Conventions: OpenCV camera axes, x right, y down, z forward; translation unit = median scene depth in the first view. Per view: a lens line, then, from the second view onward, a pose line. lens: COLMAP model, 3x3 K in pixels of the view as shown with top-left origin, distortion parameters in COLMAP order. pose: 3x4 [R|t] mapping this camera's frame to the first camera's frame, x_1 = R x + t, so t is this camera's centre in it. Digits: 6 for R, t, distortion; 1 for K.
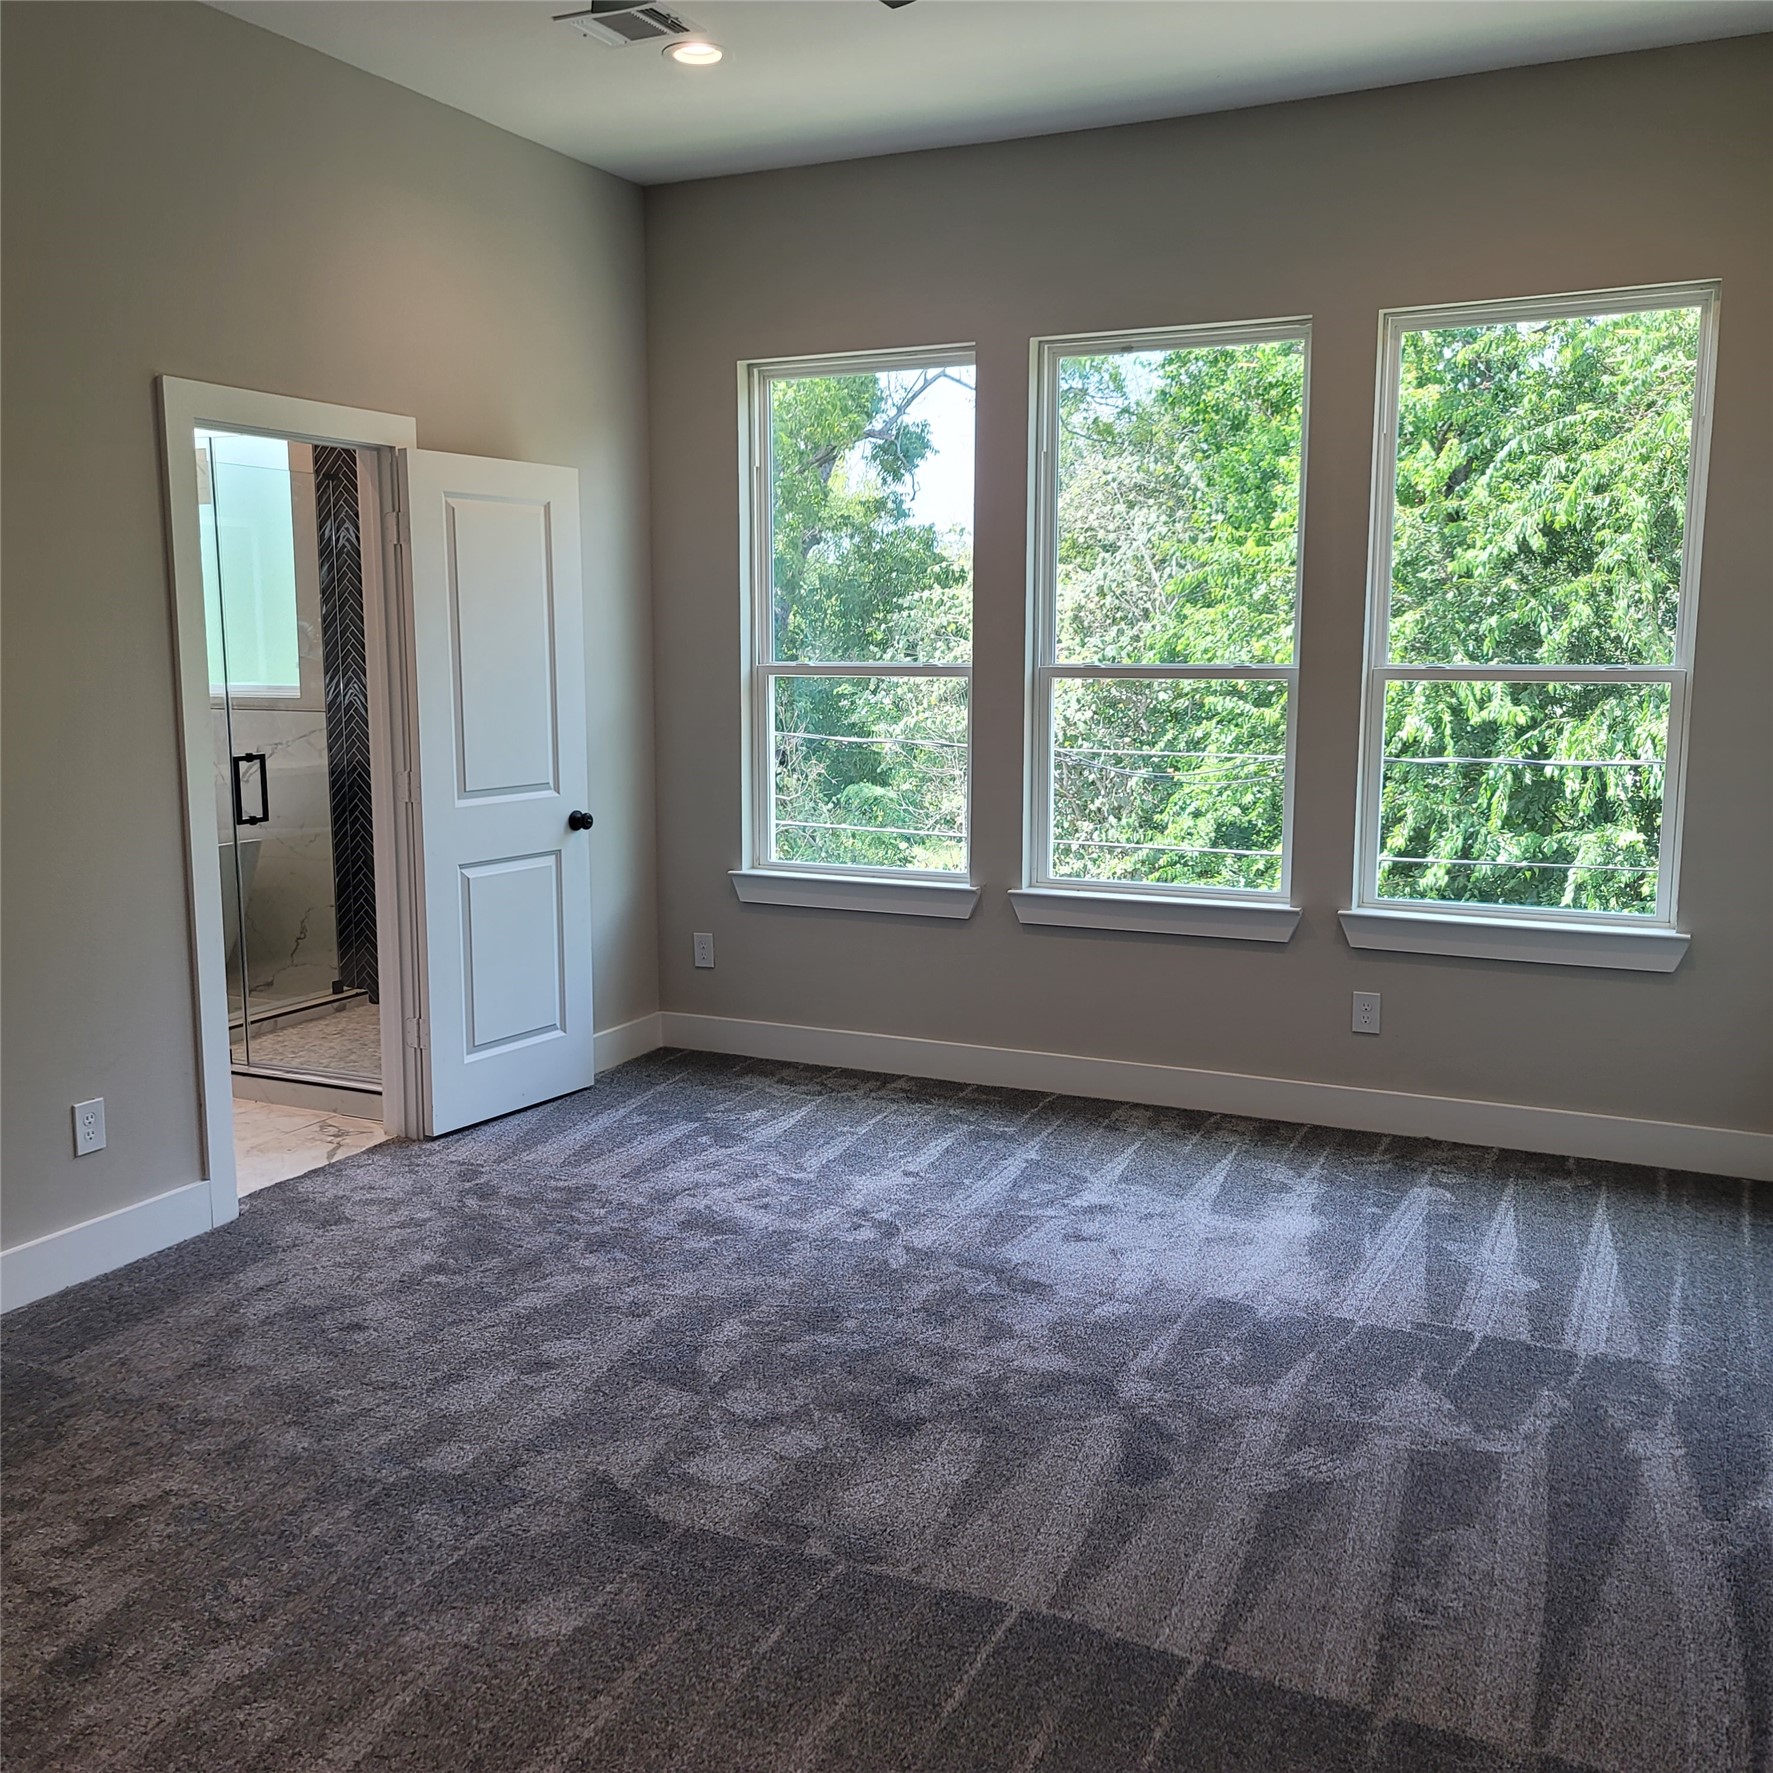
lens RADIAL K [[1695.8, 0, 878.3], [0, 1695.8, 886.4], [0, 0, 1]] dist [0.055201, 0.000000]
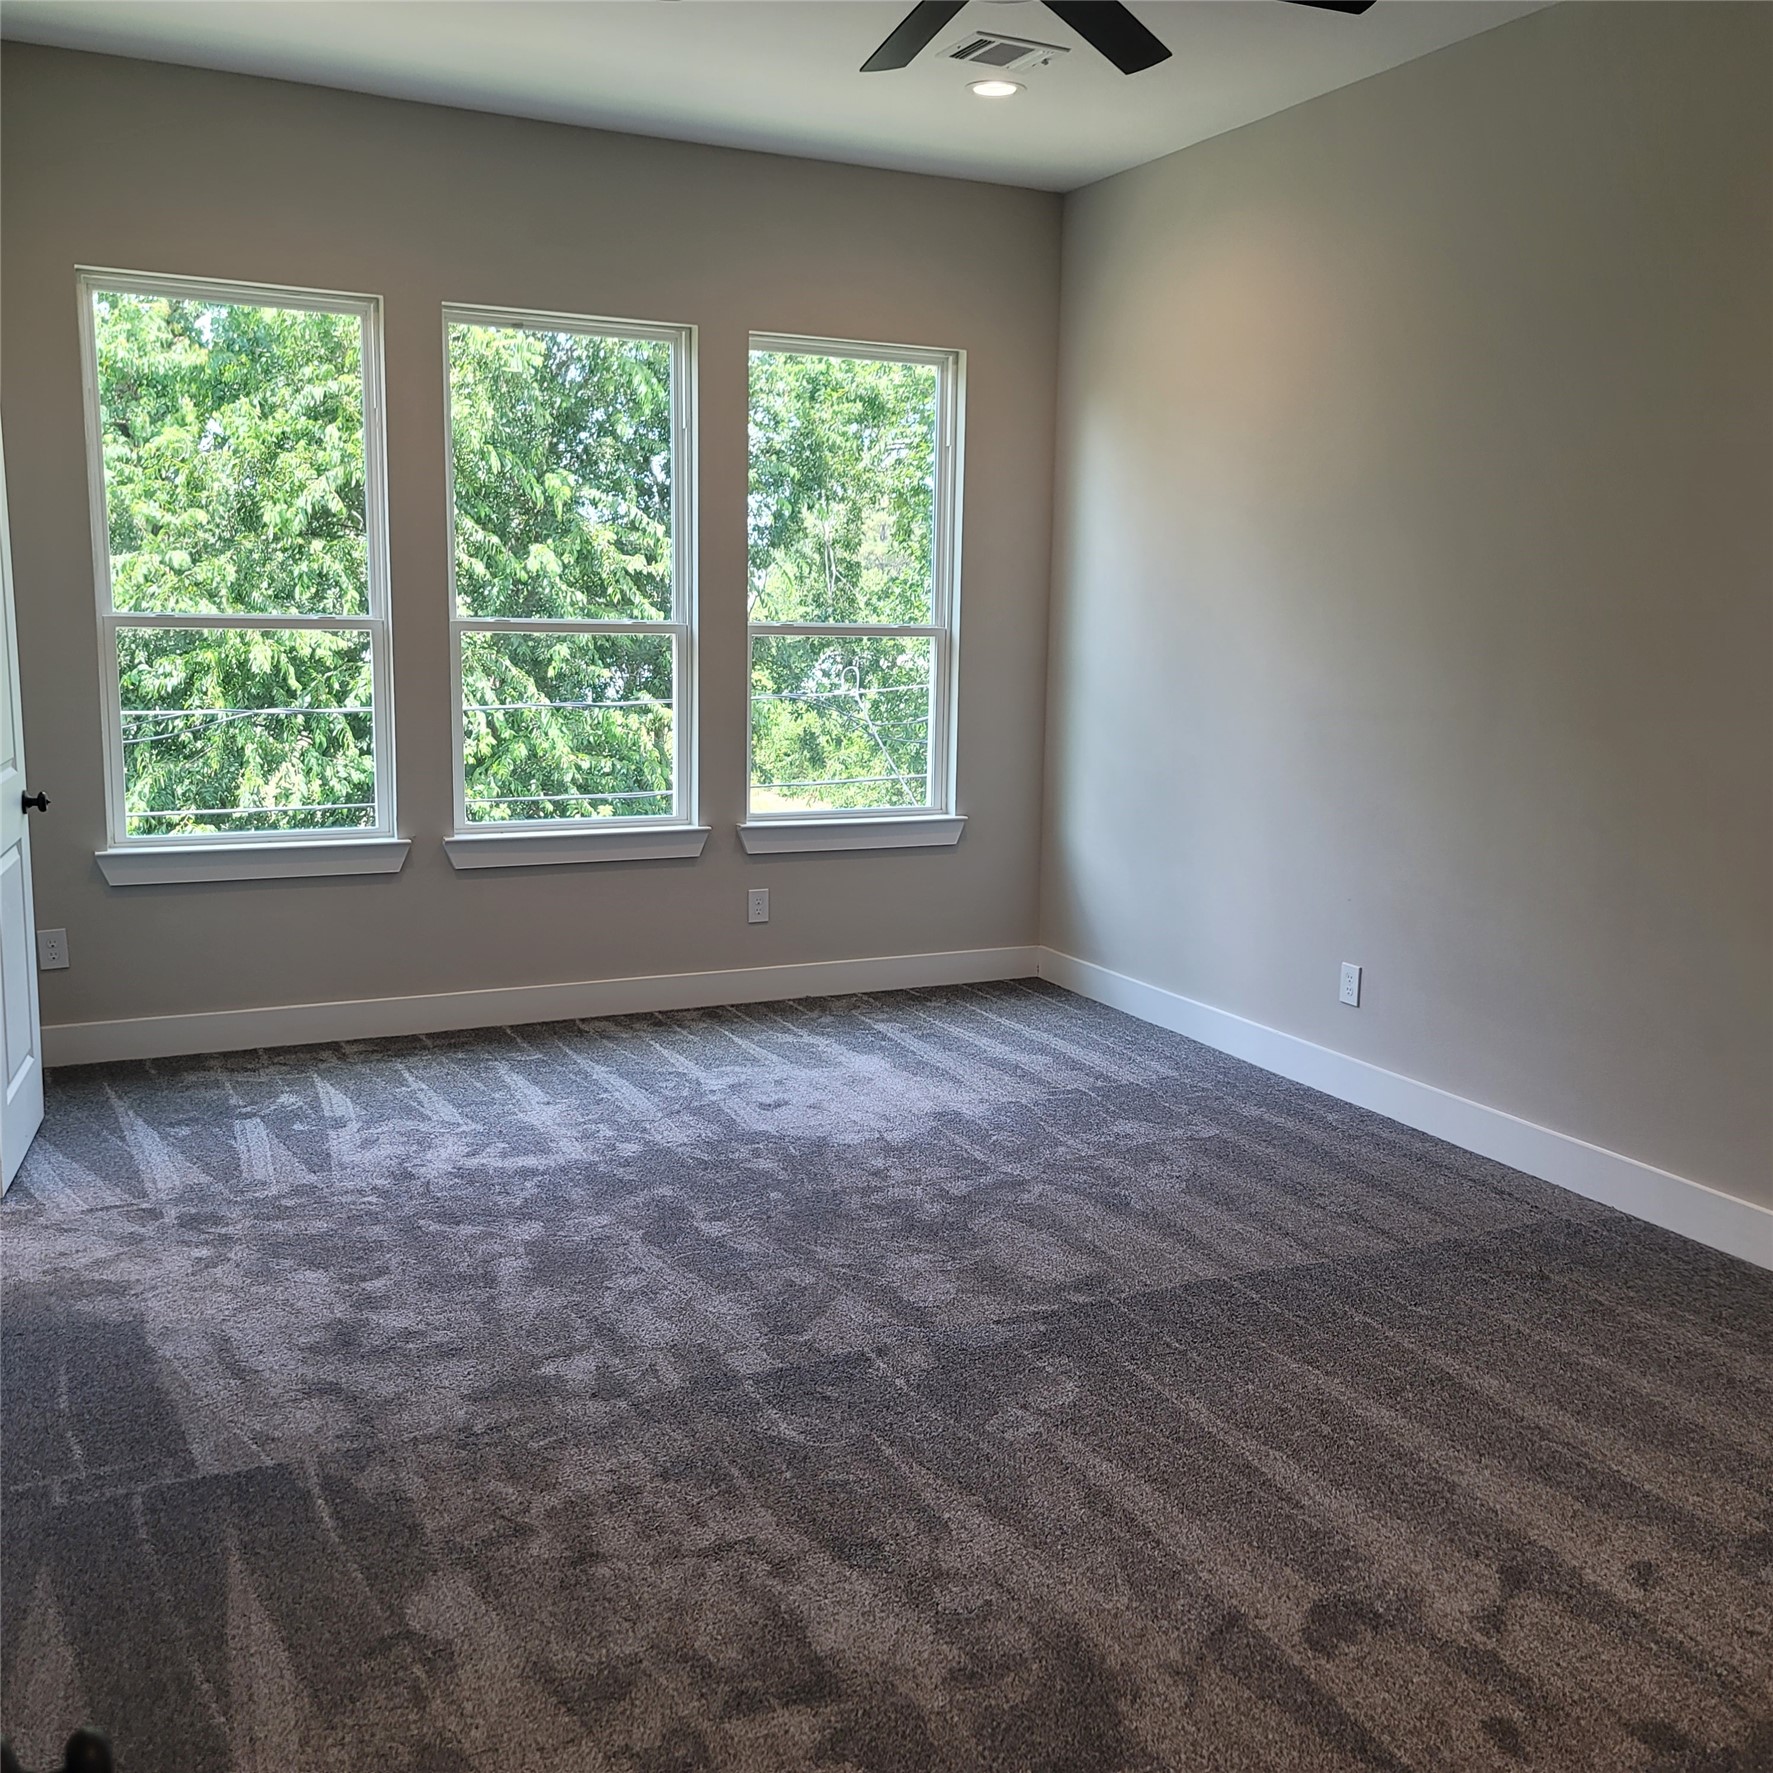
lens RADIAL K [[1695.8, 0, 881.9], [0, 1695.8, 881.3], [0, 0, 1]] dist [0.055201, 0.000000]
pose [[0.638571, -0.114489, 0.760999, -0.689104], [0.096591, 0.992975, 0.068337, -0.021750], [-0.763477, 0.029868, 0.645144, 0.167074]]
